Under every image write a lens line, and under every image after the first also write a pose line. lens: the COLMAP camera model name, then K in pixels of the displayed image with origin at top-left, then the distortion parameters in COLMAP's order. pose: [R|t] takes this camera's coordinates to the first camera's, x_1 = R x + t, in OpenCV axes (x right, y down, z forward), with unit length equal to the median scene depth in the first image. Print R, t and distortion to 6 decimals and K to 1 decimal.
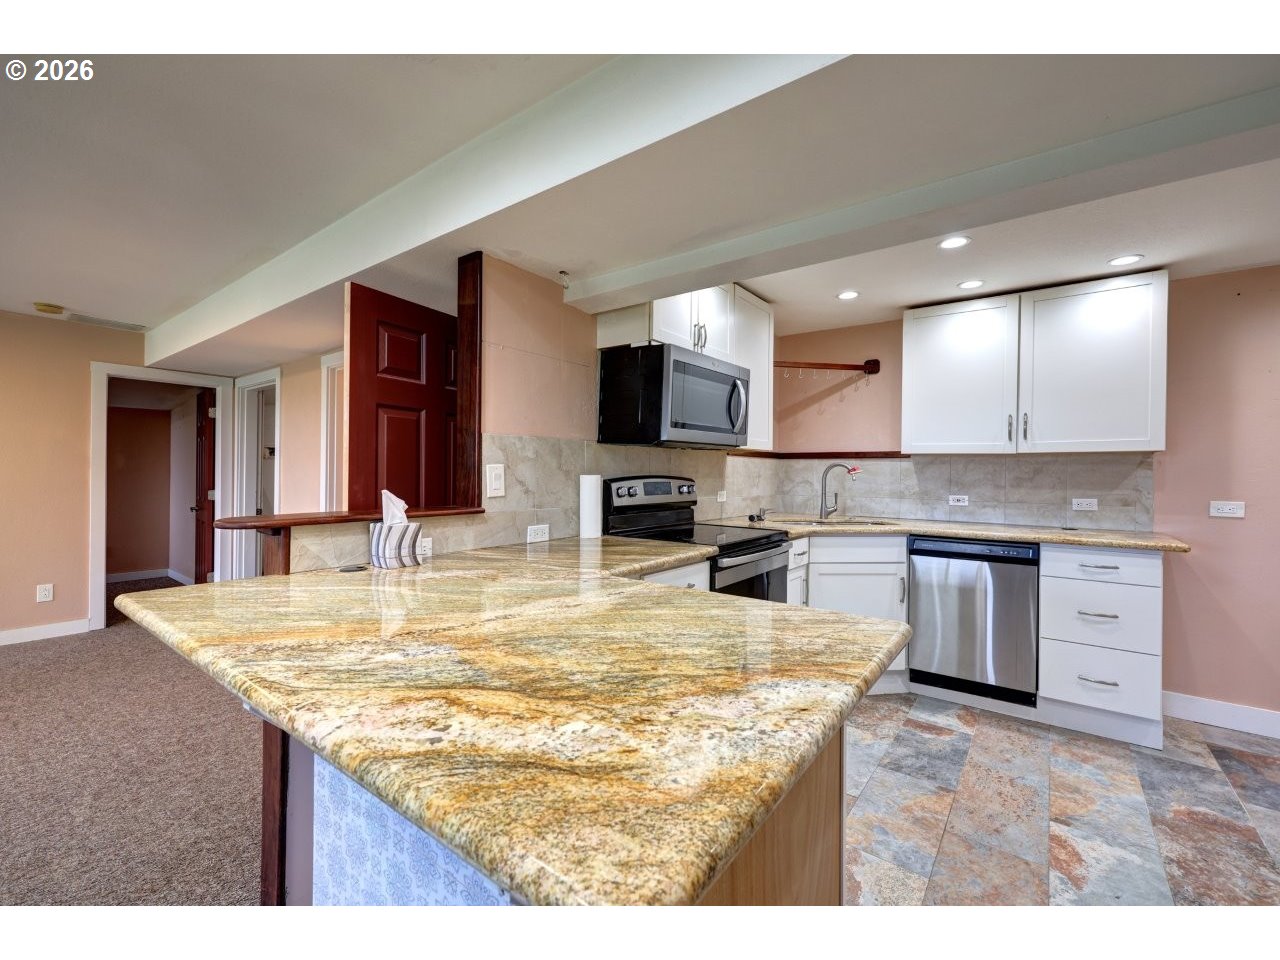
lens RADIAL K [[511.9, 0, 643.4], [0, 511.9, 474.4], [0, 0, 1]] dist [-0.000807, 0.000505]
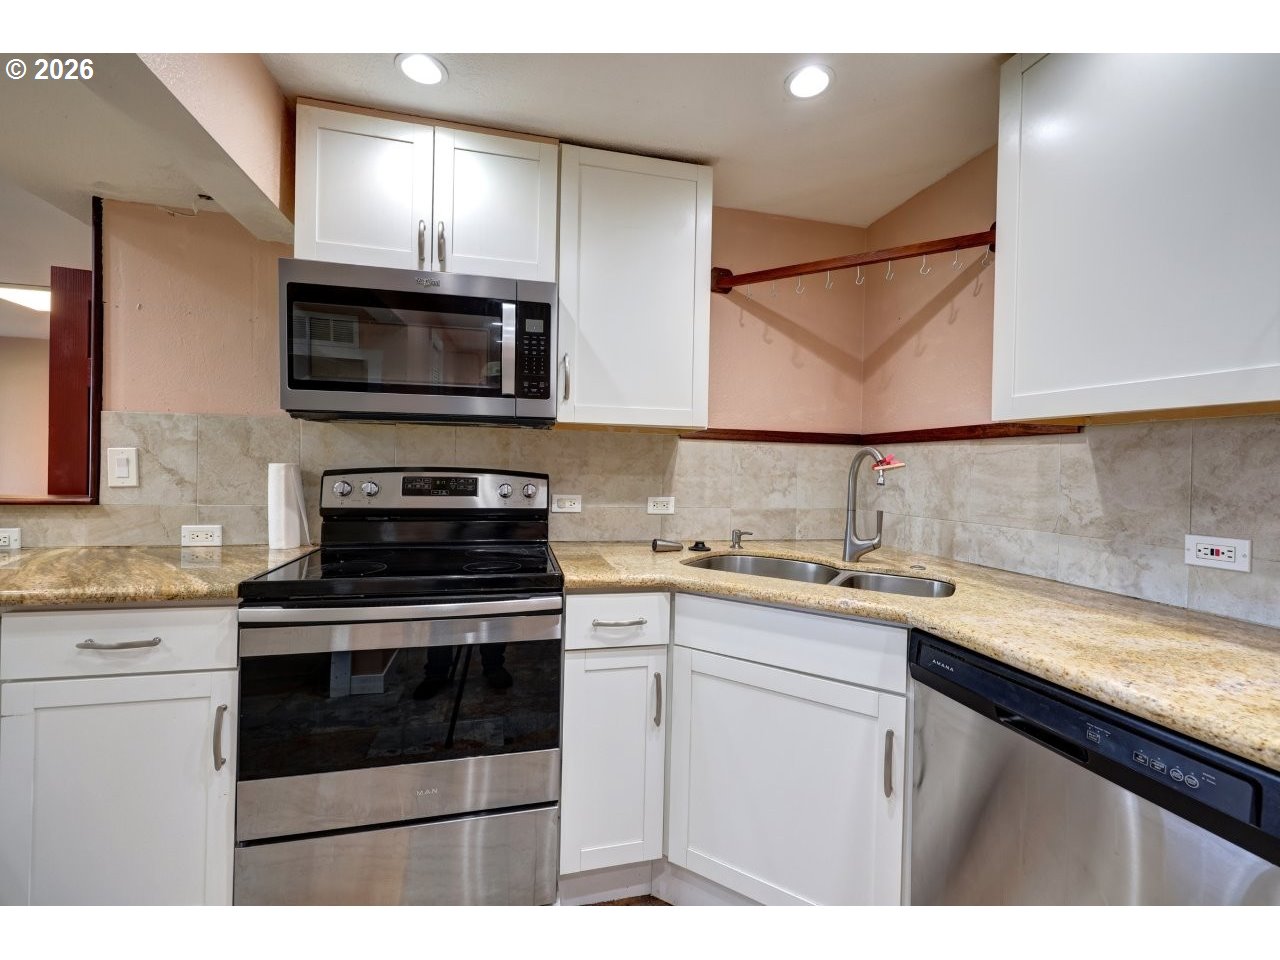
lens RADIAL K [[511.9, 0, 643.4], [0, 511.9, 474.4], [0, 0, 1]] dist [-0.000807, 0.000505]
pose [[0.790659, 0.014104, -0.612094, 0.606126], [-0.016301, 0.999865, 0.001982, 0.005646], [0.612040, 0.008410, 0.790782, 0.581800]]
